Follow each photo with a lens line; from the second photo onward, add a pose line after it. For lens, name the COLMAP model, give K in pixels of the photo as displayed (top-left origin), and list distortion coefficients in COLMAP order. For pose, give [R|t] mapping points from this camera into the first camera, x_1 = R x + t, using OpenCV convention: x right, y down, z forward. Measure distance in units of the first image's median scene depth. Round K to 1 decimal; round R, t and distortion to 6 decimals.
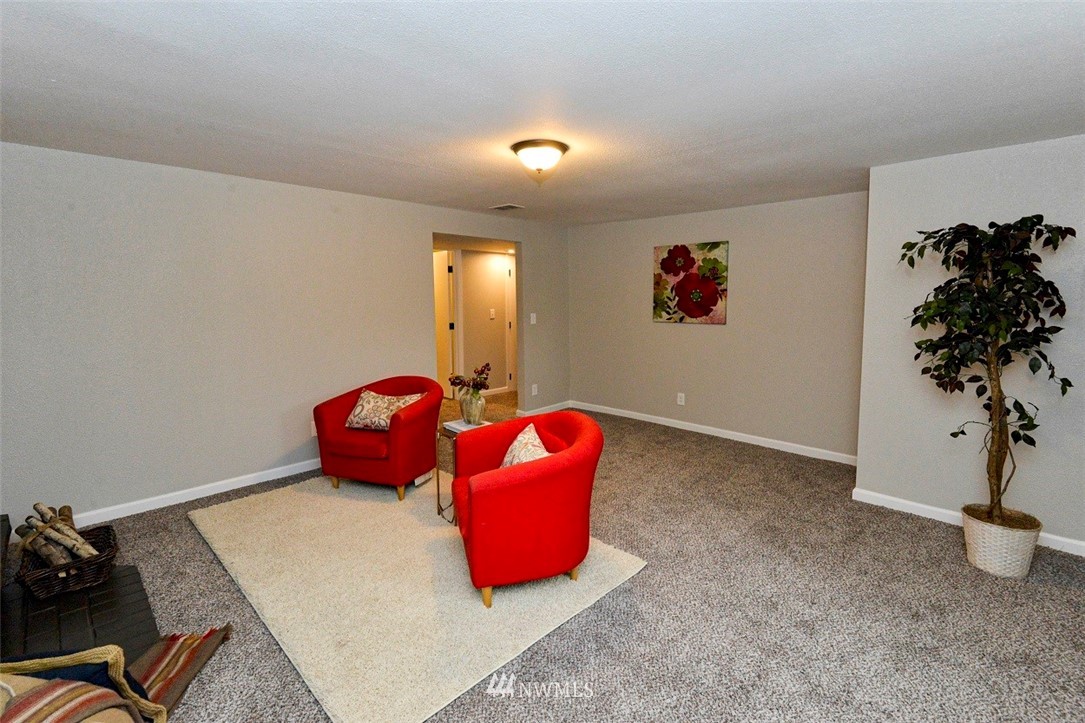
lens RADIAL K [[523.0, 0, 540.1], [0, 523.0, 315.3], [0, 0, 1]] dist [-0.001672, -0.002003]
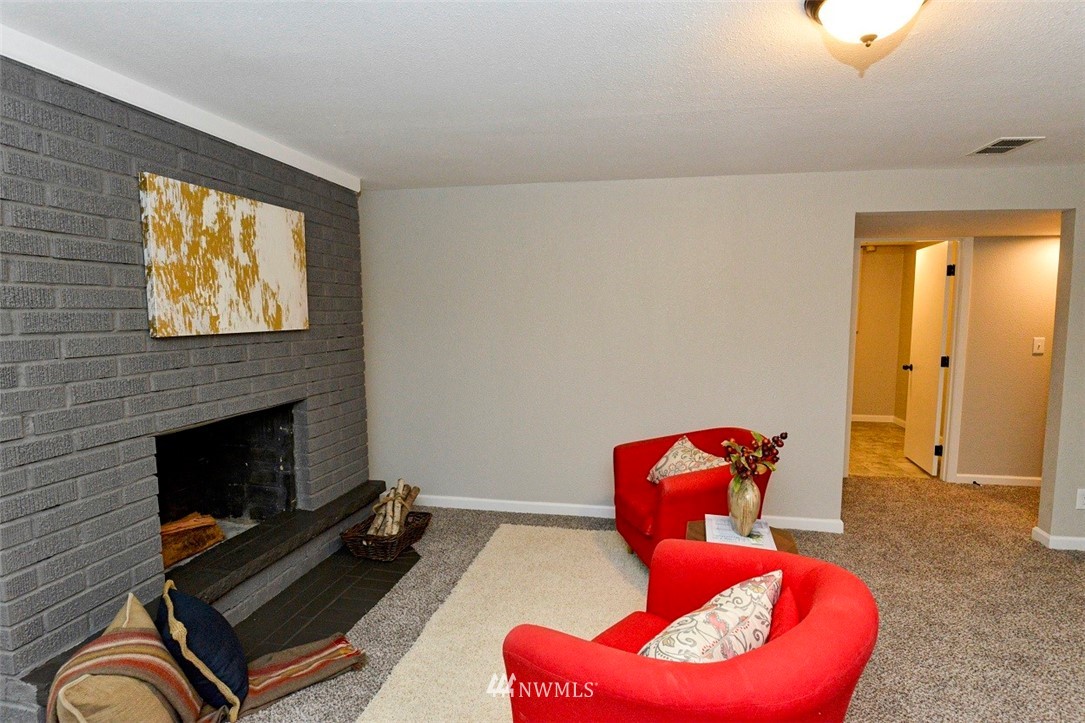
lens RADIAL K [[566.5, 0, 542.5], [0, 566.5, 361.5], [0, 0, 1]] dist [-0.008989, -0.000546]
pose [[0.545022, 0.079101, -0.834682, 0.180516], [-0.037127, 0.996840, 0.070226, -0.012600], [0.837599, -0.007285, 0.546236, 0.318057]]
